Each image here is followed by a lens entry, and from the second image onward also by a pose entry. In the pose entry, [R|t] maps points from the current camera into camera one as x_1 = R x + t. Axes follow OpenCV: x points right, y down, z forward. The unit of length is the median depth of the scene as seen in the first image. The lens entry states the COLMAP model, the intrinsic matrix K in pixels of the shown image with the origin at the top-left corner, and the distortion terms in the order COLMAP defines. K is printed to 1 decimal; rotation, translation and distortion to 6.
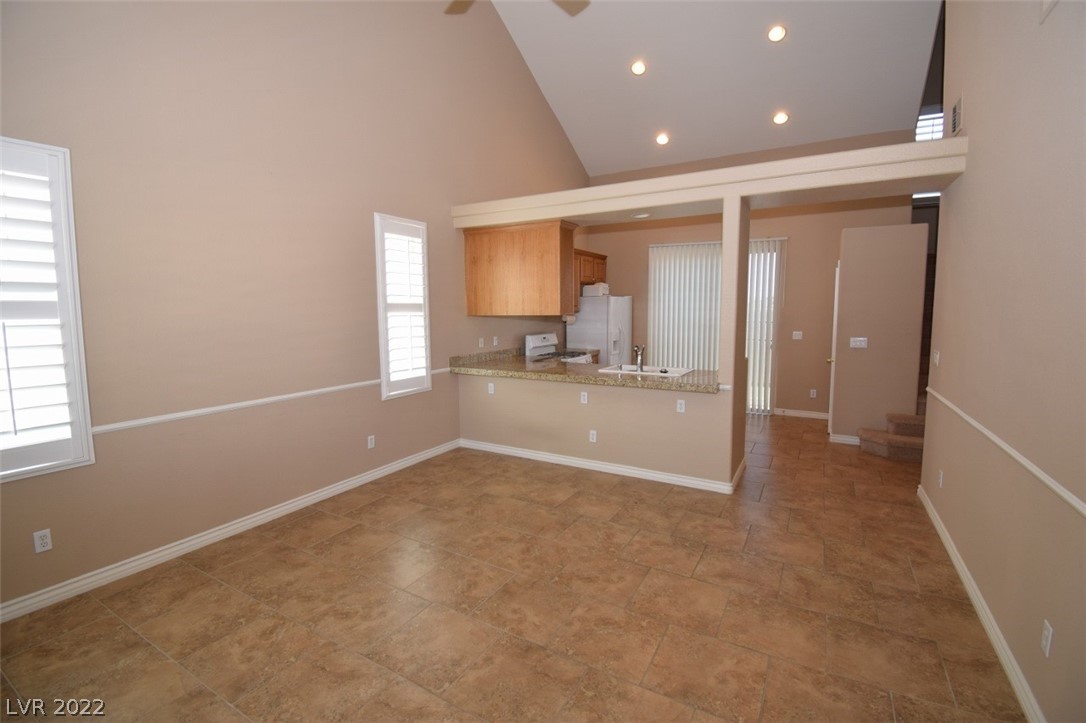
lens RADIAL K [[478.7, 0, 541.7], [0, 478.7, 358.5], [0, 0, 1]] dist [0.000008, -0.010947]
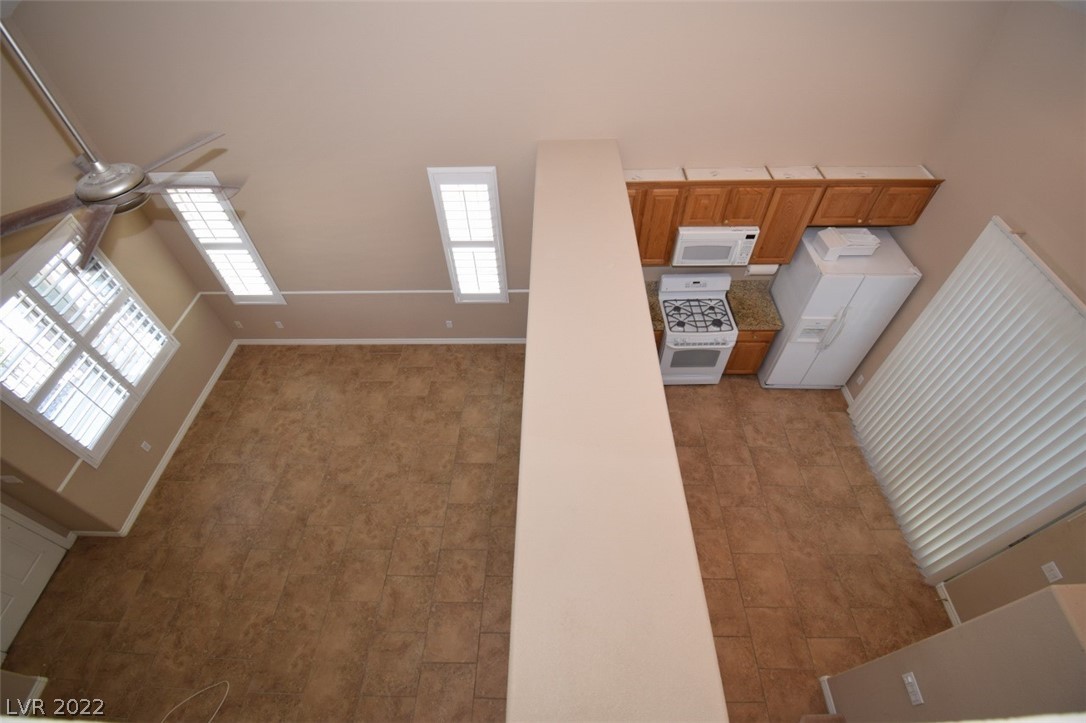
lens RADIAL K [[478.7, 0, 543.8], [0, 478.7, 352.3], [0, 0, 1]] dist [0.000008, -0.010947]
pose [[0.486508, 0.645852, -0.588375, 0.777474], [-0.071088, 0.700478, 0.710125, -0.928897], [0.870779, -0.303655, 0.386700, 0.813326]]
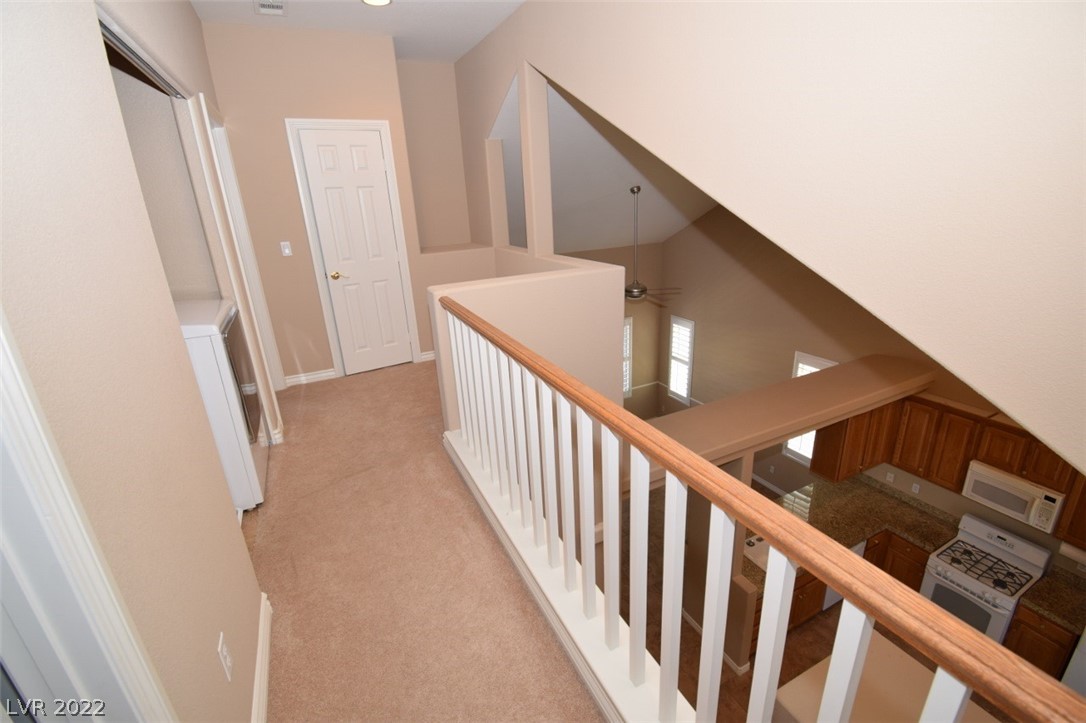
lens RADIAL K [[478.7, 0, 539.4], [0, 478.7, 355.4], [0, 0, 1]] dist [0.000008, -0.010947]
pose [[-0.565071, 0.296654, -0.769864, 1.652025], [-0.031172, 0.924778, 0.379227, -1.039304], [0.824453, 0.238288, -0.513319, 1.317606]]
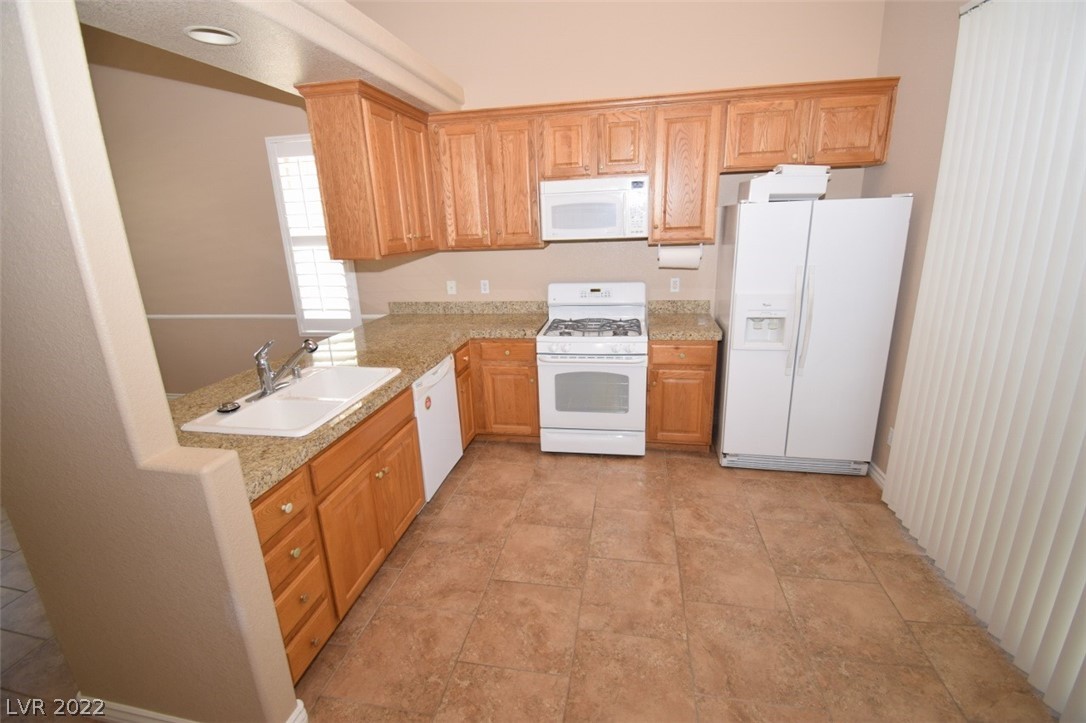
lens RADIAL K [[478.7, 0, 551.6], [0, 478.7, 361.5], [0, 0, 1]] dist [0.000008, -0.010947]
pose [[0.343015, 0.252888, -0.904648, 0.935359], [-0.066487, 0.967199, 0.245164, -0.173582], [0.936974, -0.023947, 0.348577, 1.398463]]
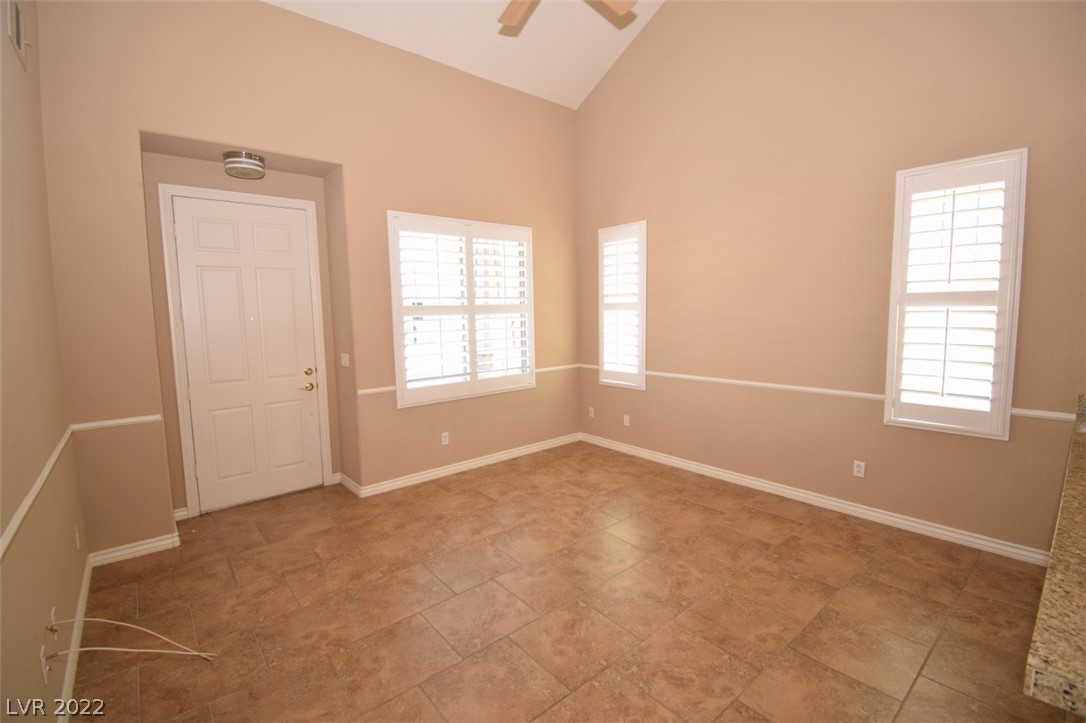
lens RADIAL K [[478.7, 0, 548.7], [0, 478.7, 357.4], [0, 0, 1]] dist [0.000008, -0.010947]
pose [[-0.333980, 0.107037, -0.936483, 0.652942], [-0.076833, 0.987134, 0.140228, -0.097472], [0.939443, 0.118786, -0.321459, 0.898145]]
